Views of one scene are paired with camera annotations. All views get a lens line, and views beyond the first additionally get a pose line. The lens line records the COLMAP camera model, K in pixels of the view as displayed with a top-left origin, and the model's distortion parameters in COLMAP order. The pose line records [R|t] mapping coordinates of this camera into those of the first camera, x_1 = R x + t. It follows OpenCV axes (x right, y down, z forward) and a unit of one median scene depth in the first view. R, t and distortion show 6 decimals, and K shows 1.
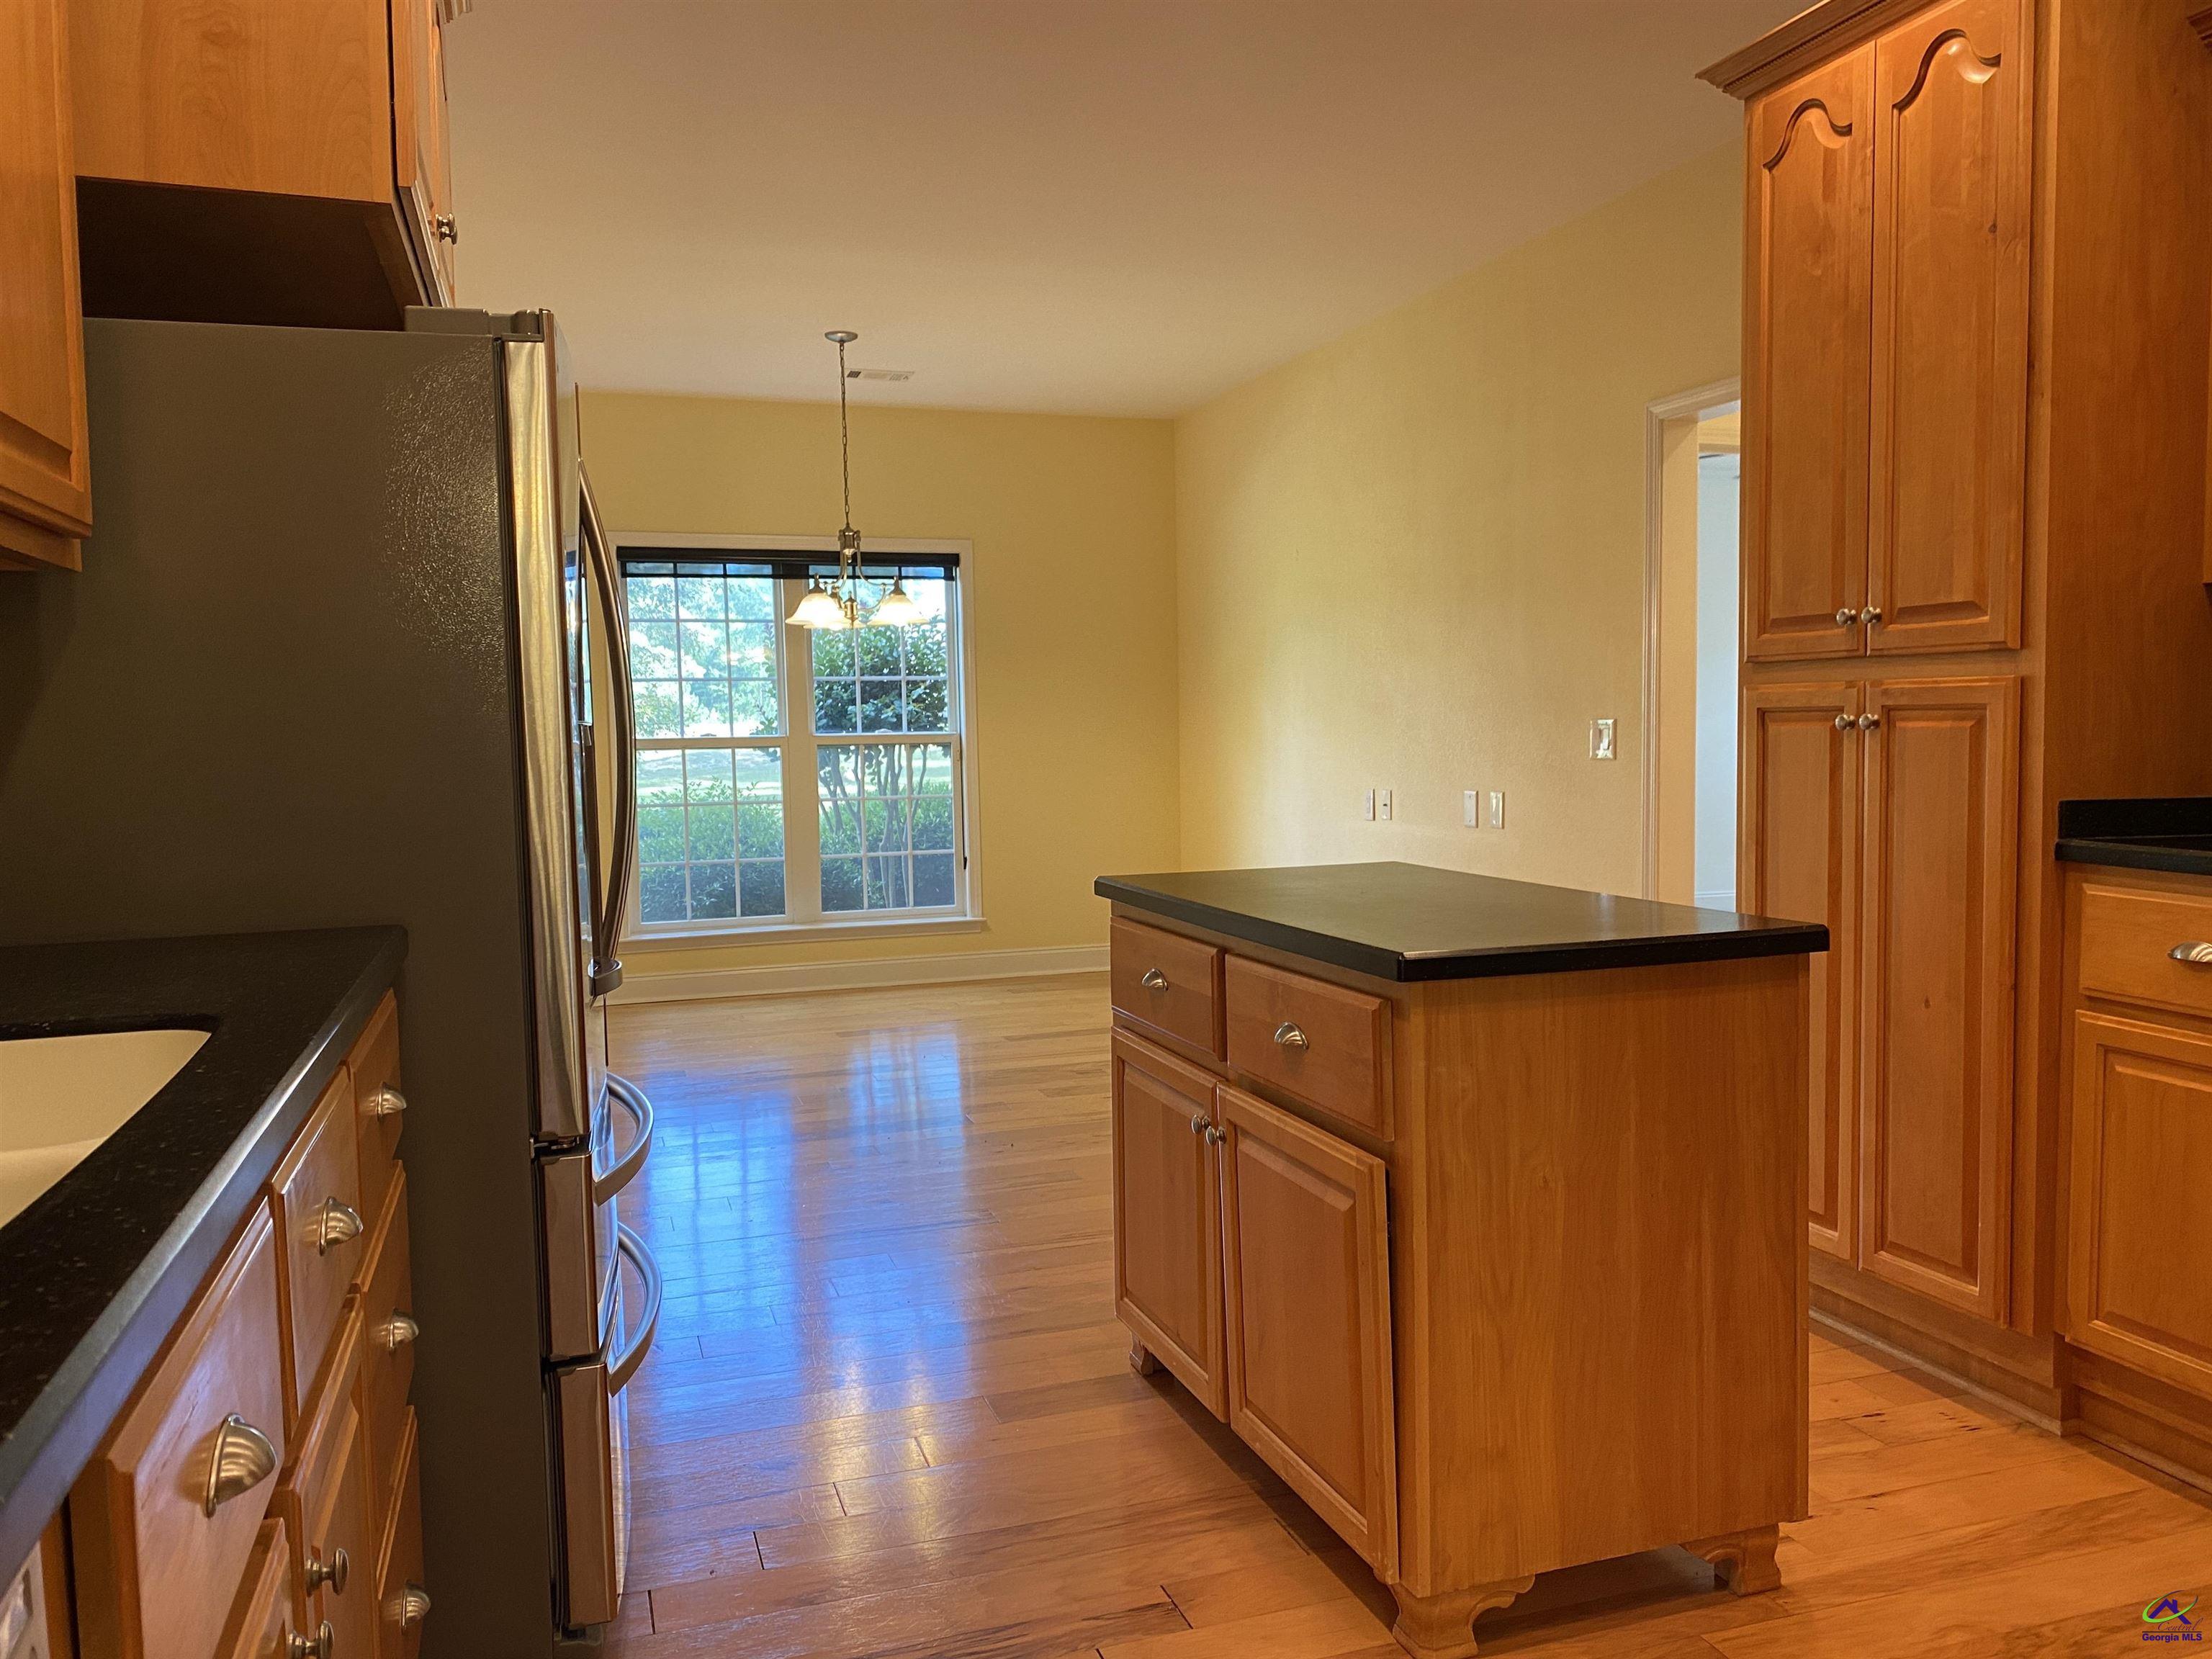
lens RADIAL K [[1708.5, 0, 1120.9], [0, 1708.5, 831.6], [0, 0, 1]] dist [0.045240, -0.015332]
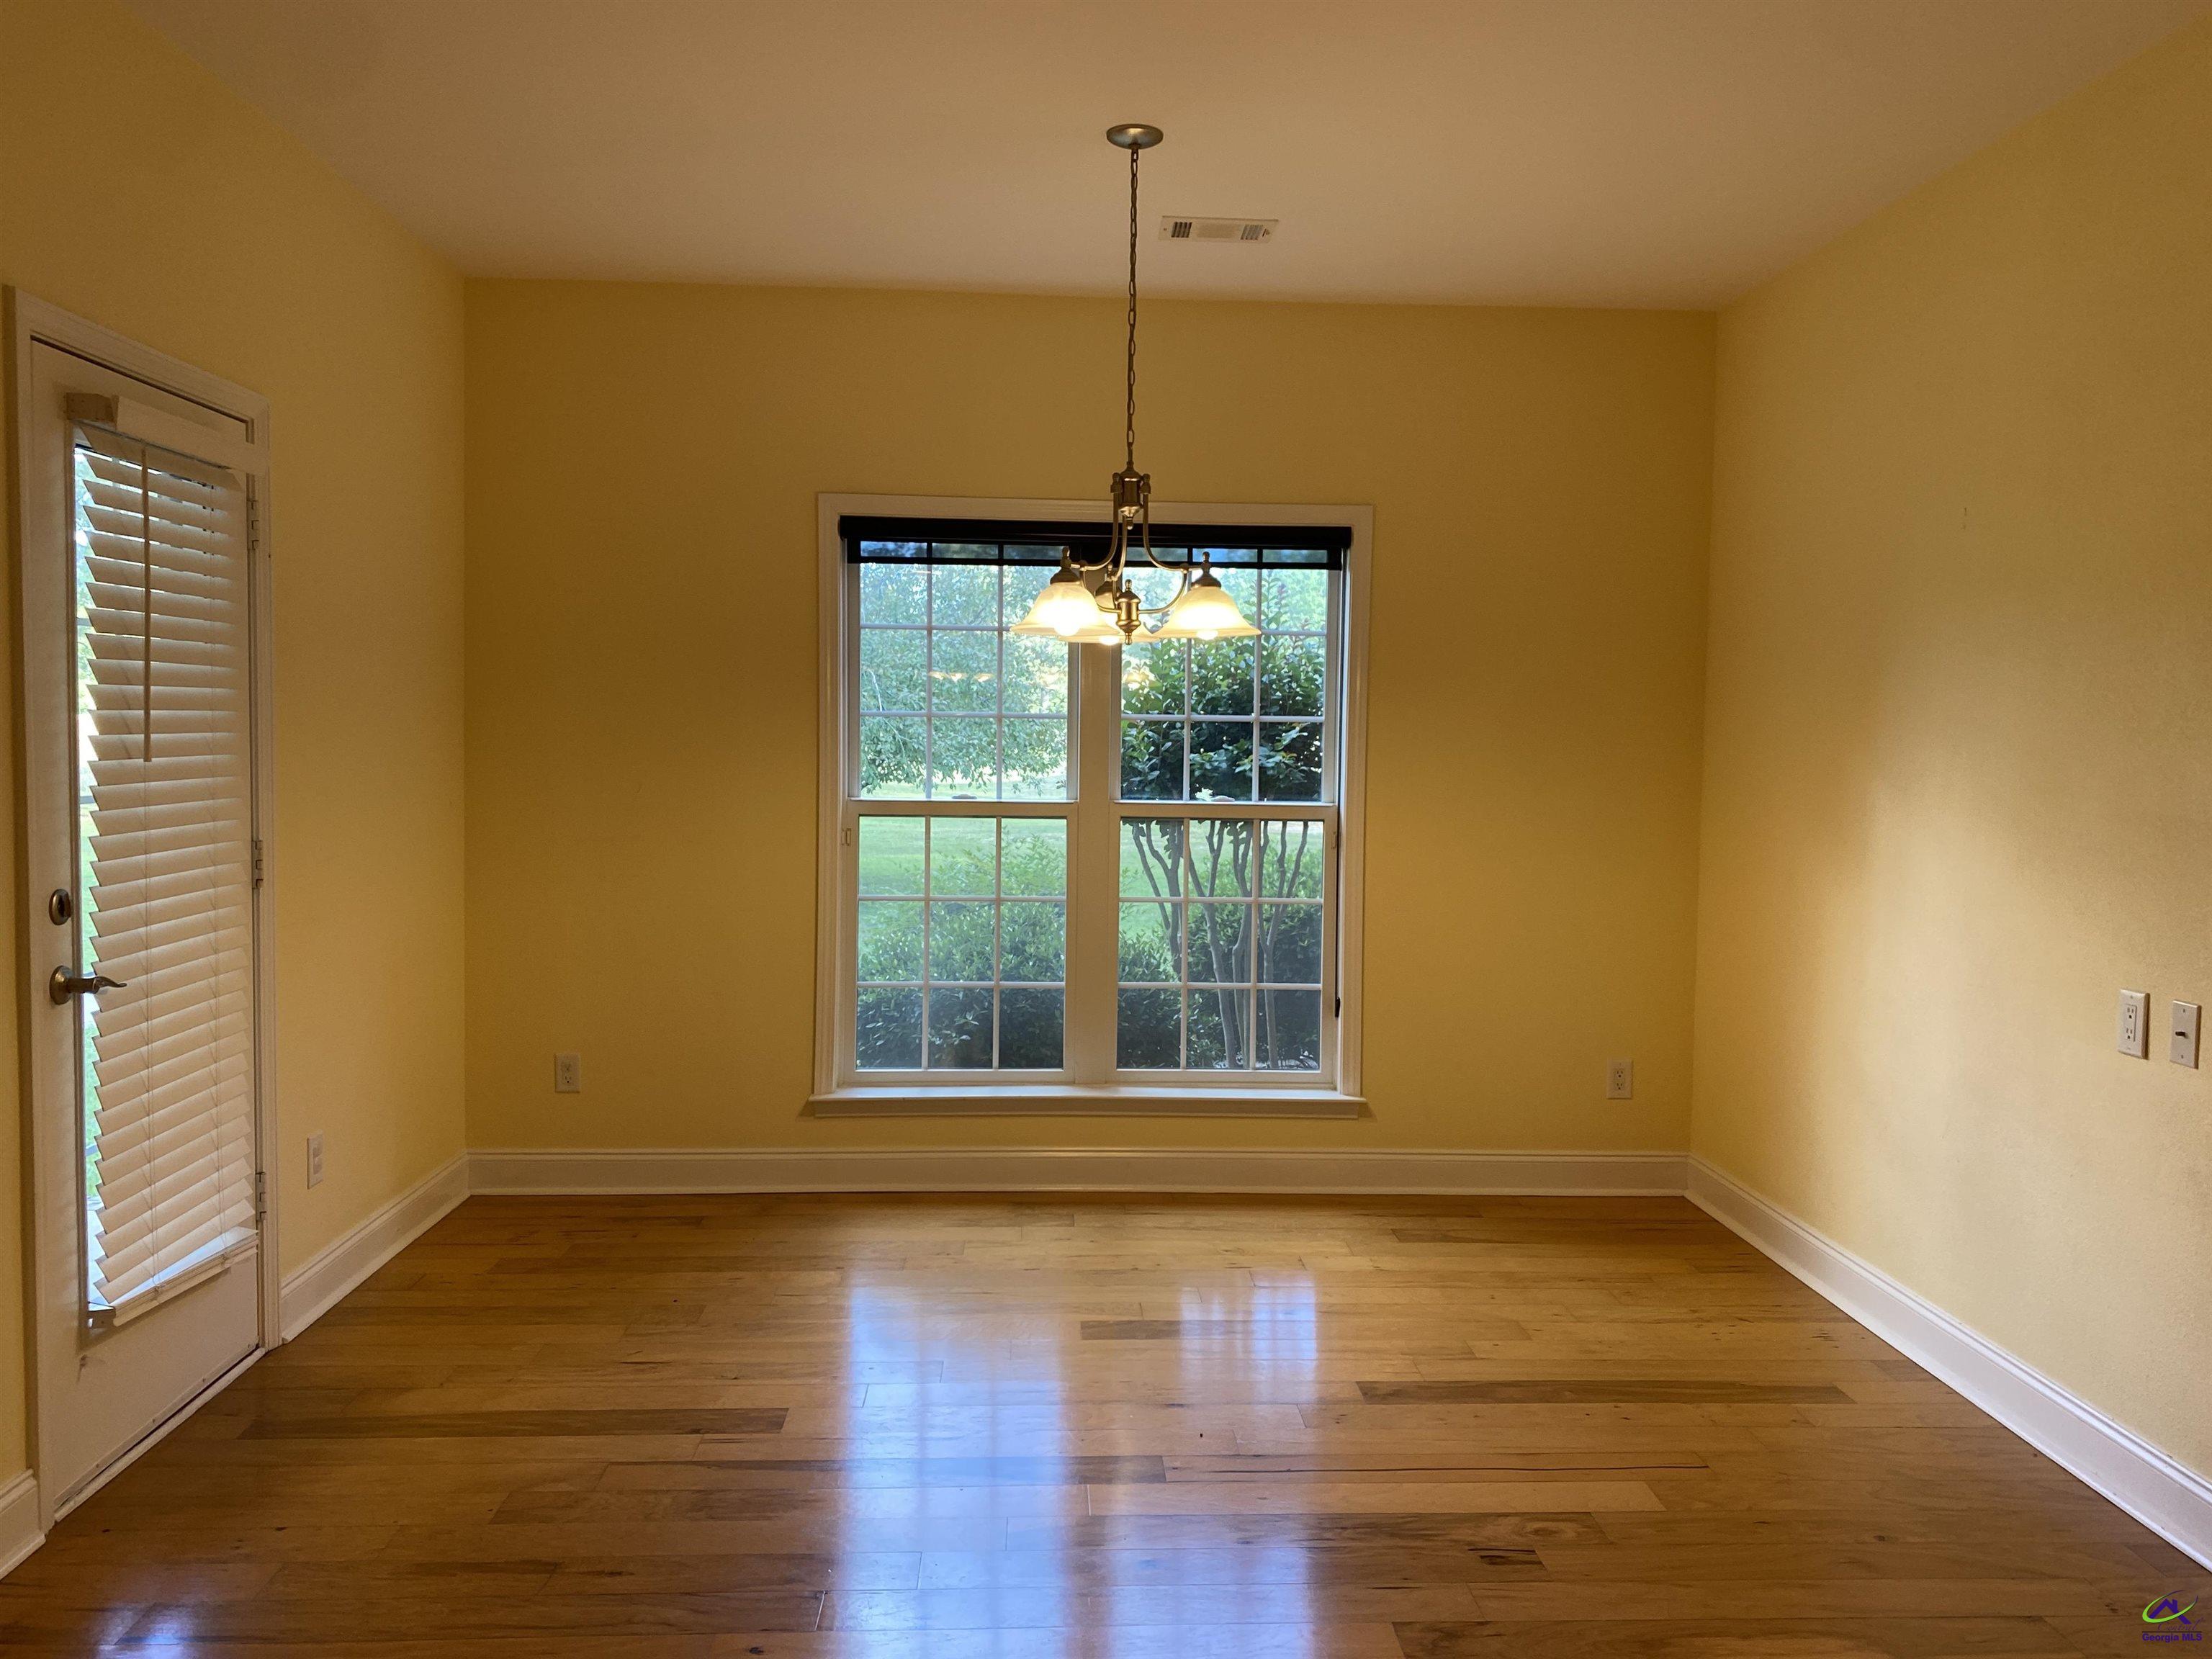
lens RADIAL K [[1708.5, 0, 1118.1], [0, 1708.5, 847.8], [0, 0, 1]] dist [0.045240, -0.015332]
pose [[0.964460, 0.047005, -0.260016, -0.005696], [-0.045835, 0.998893, 0.010563, -0.045384], [0.260225, 0.001730, 0.965547, 0.356156]]
